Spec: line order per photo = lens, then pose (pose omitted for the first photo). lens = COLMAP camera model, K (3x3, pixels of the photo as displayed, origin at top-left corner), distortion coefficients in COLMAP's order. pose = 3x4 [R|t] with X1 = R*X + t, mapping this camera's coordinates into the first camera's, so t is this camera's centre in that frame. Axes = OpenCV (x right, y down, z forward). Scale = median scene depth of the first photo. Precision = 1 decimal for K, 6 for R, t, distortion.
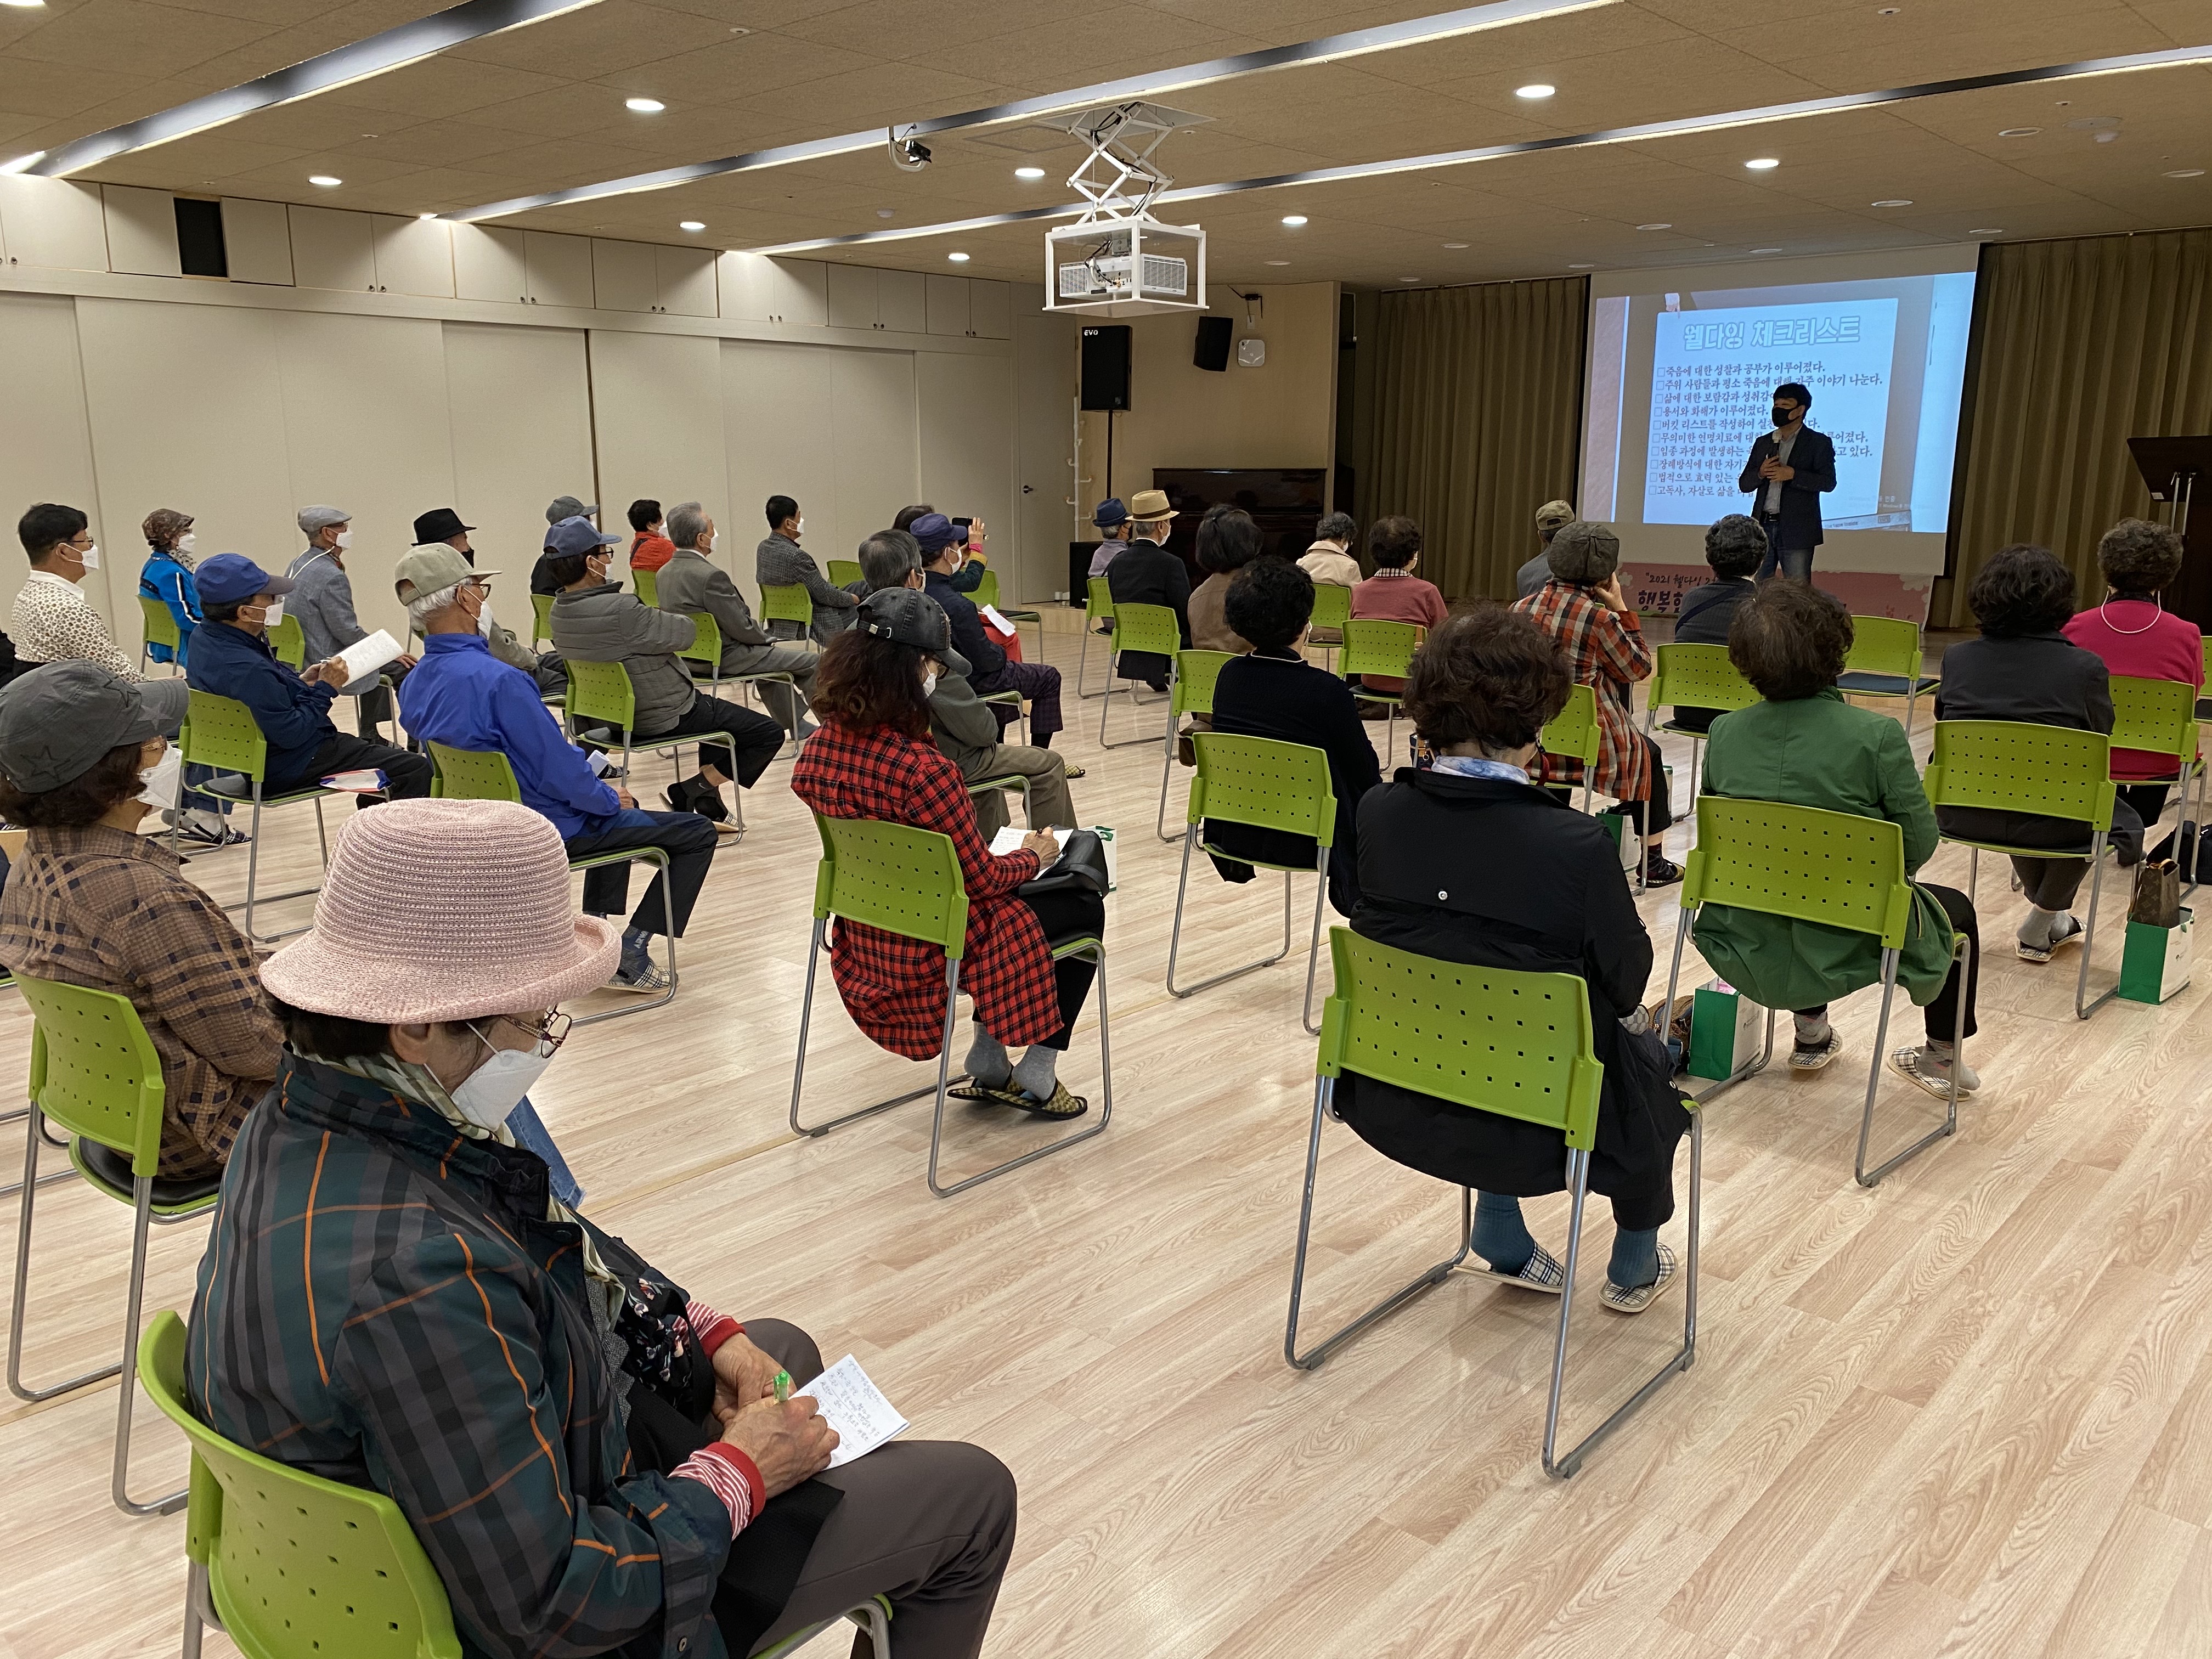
lens RADIAL K [[1737.3, 0, 1106.0], [0, 1737.3, 829.5], [0, 0, 1]] dist [0.091942, -0.161630]
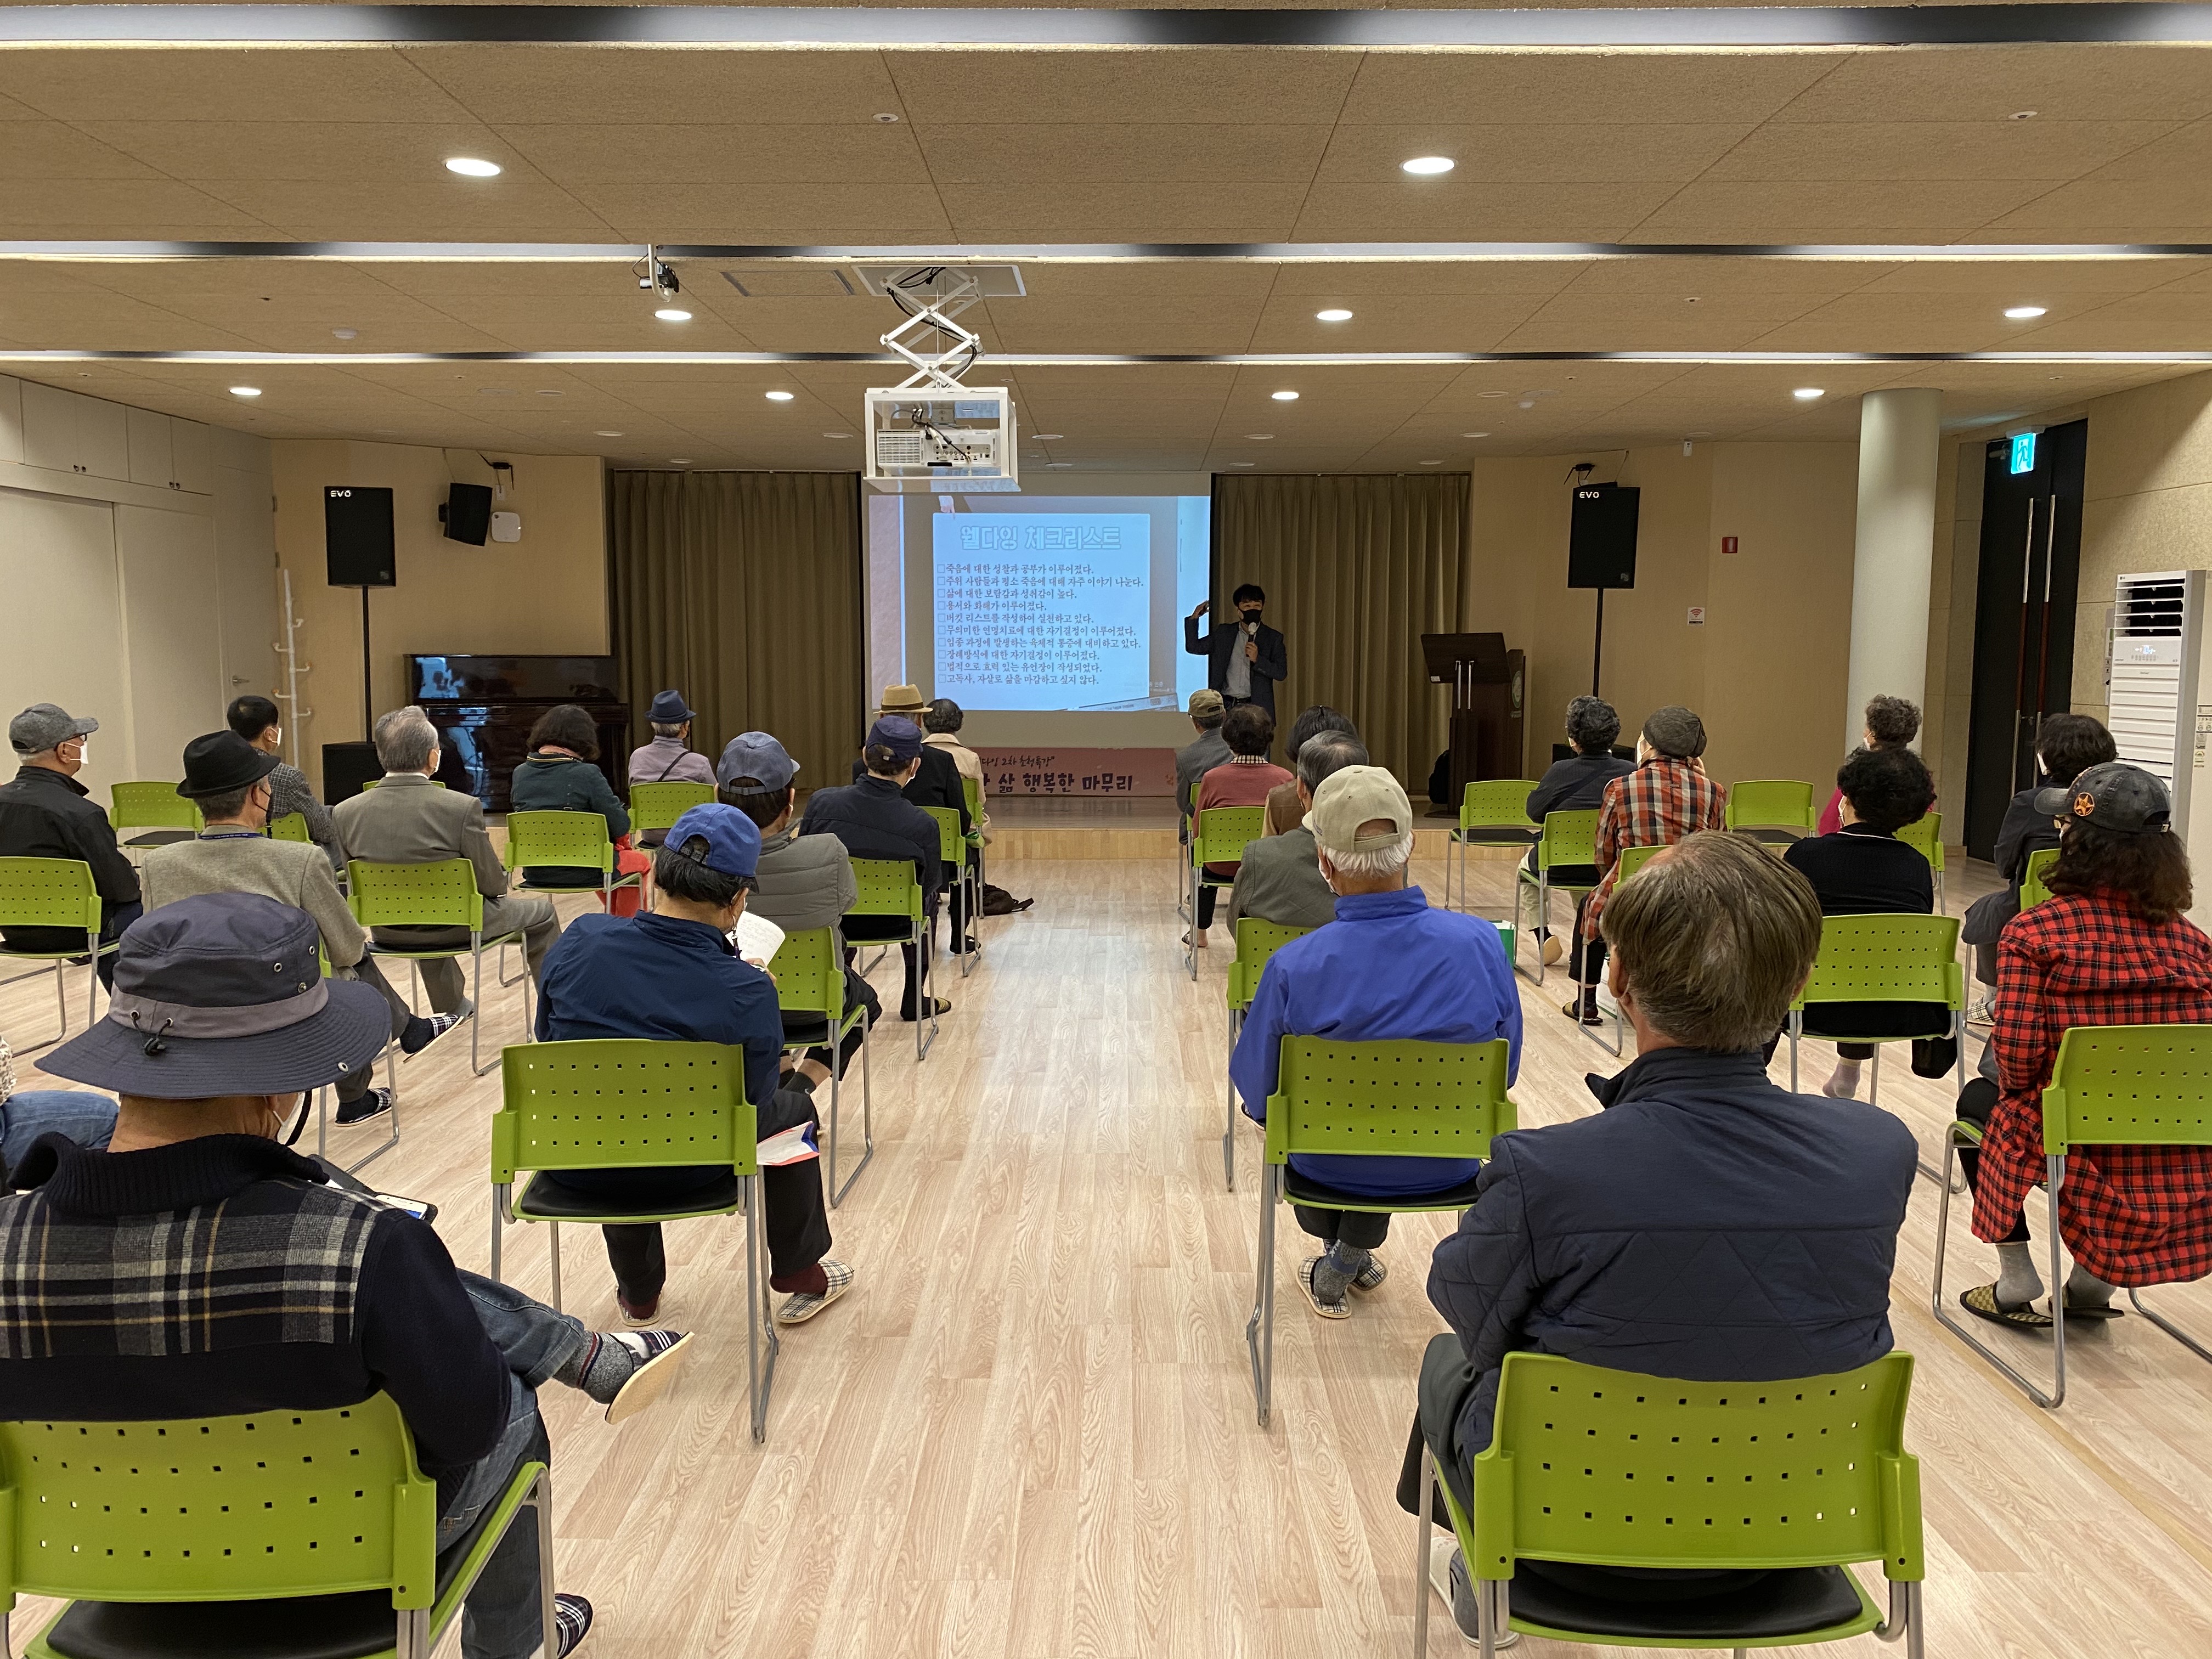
lens RADIAL K [[1737.3, 0, 1106.0], [0, 1737.3, 829.5], [0, 0, 1]] dist [0.091942, -0.161630]
pose [[0.732180, -0.068796, 0.677628, -0.337086], [0.138537, 0.989131, -0.049268, -0.040667], [-0.666874, 0.129950, 0.733753, 0.189538]]
